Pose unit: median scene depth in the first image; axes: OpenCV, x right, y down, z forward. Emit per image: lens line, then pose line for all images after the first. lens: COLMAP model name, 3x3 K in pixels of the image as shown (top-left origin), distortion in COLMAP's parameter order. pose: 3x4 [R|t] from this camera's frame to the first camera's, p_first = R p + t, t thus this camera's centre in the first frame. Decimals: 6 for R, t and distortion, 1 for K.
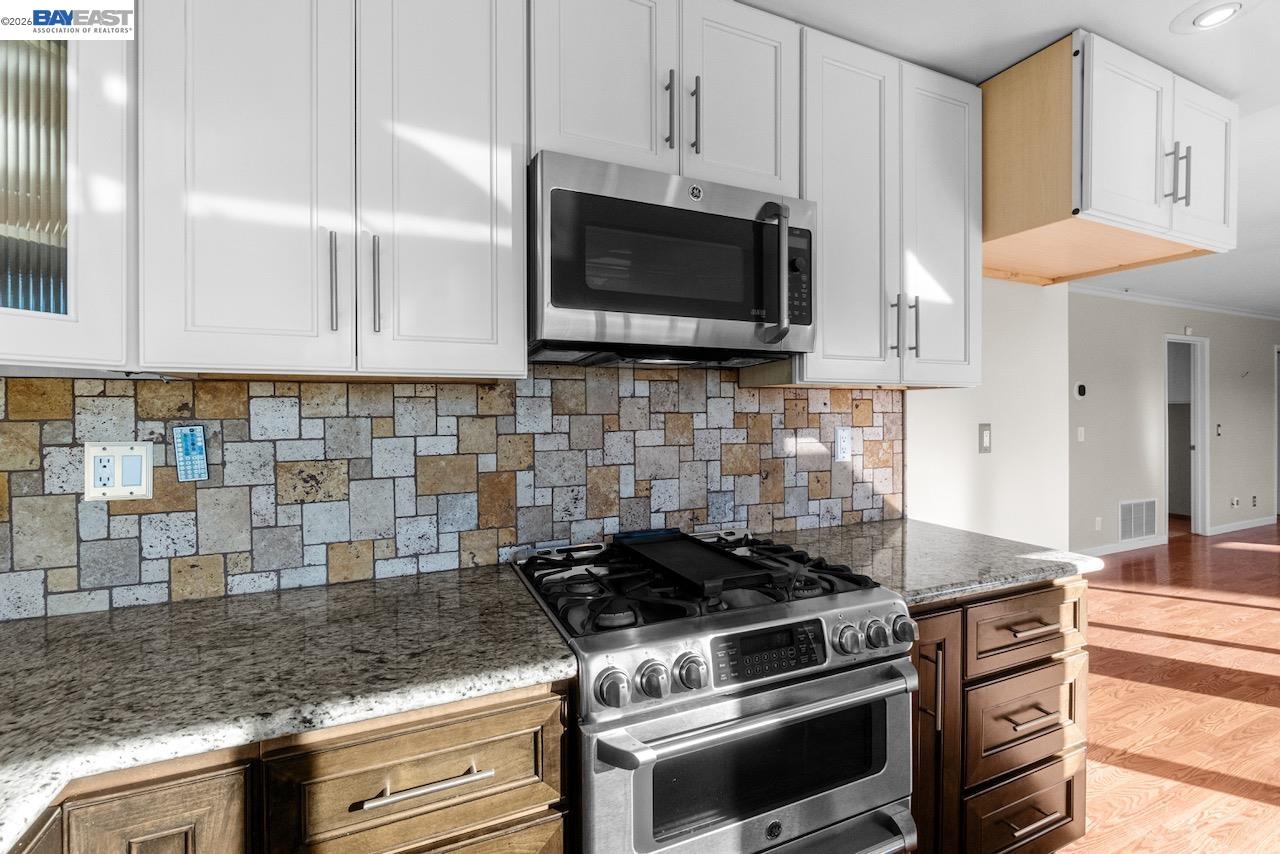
lens RADIAL K [[554.8, 0, 631.4], [0, 554.8, 416.1], [0, 0, 1]] dist [-0.001206, 0.000441]
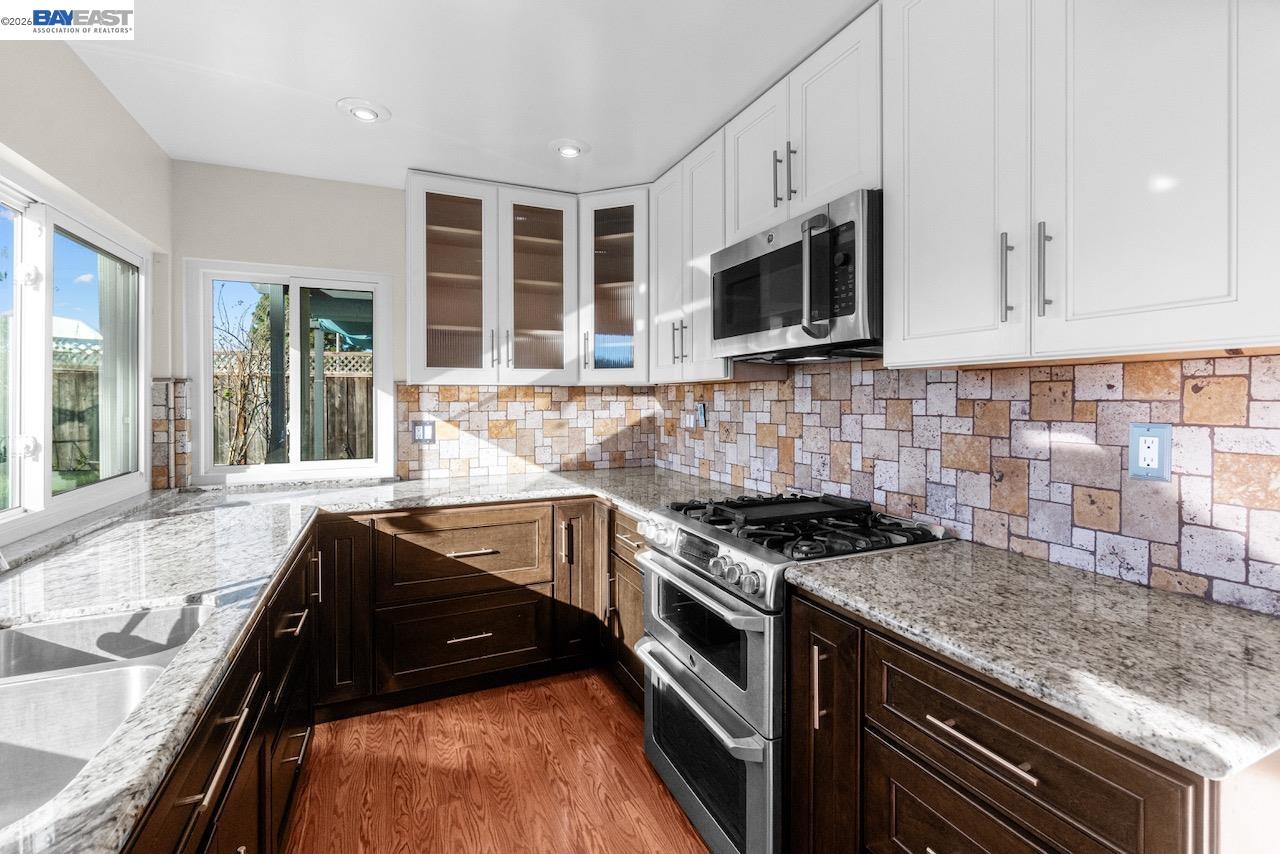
lens RADIAL K [[567.8, 0, 639.2], [0, 567.8, 398.7], [0, 0, 1]] dist [-0.000191, 0.000142]
pose [[0.006745, 0.005302, -0.999963, 1.119747], [-0.002057, 0.999984, 0.005288, -0.011045], [0.999975, 0.002021, 0.006755, 0.493394]]
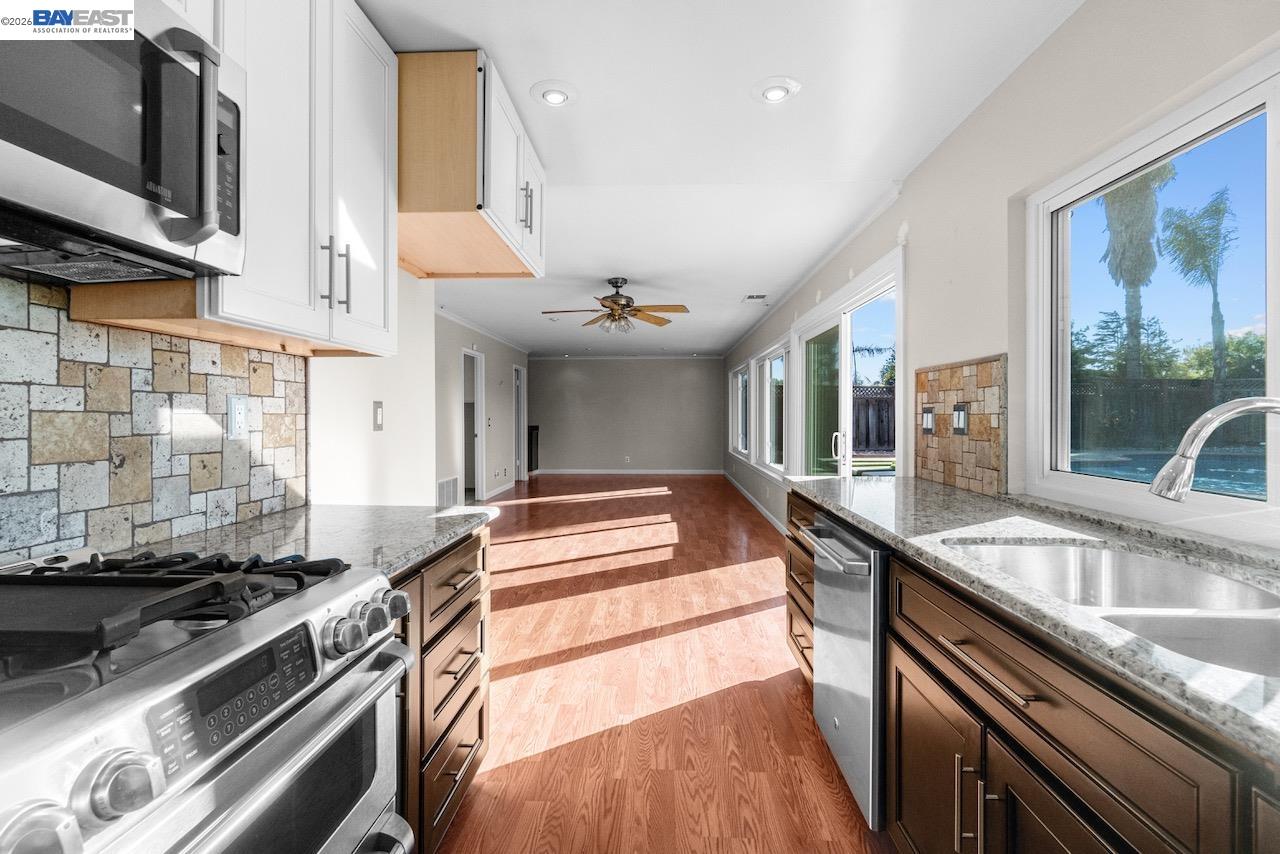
lens RADIAL K [[563.6, 0, 636.7], [0, 563.6, 416.1], [0, 0, 1]] dist [-0.002363, -0.000168]
pose [[0.446363, 0.002773, 0.894848, -0.081793], [0.002763, 0.999986, -0.004477, 0.060862], [-0.894848, 0.004471, 0.446349, 0.171465]]
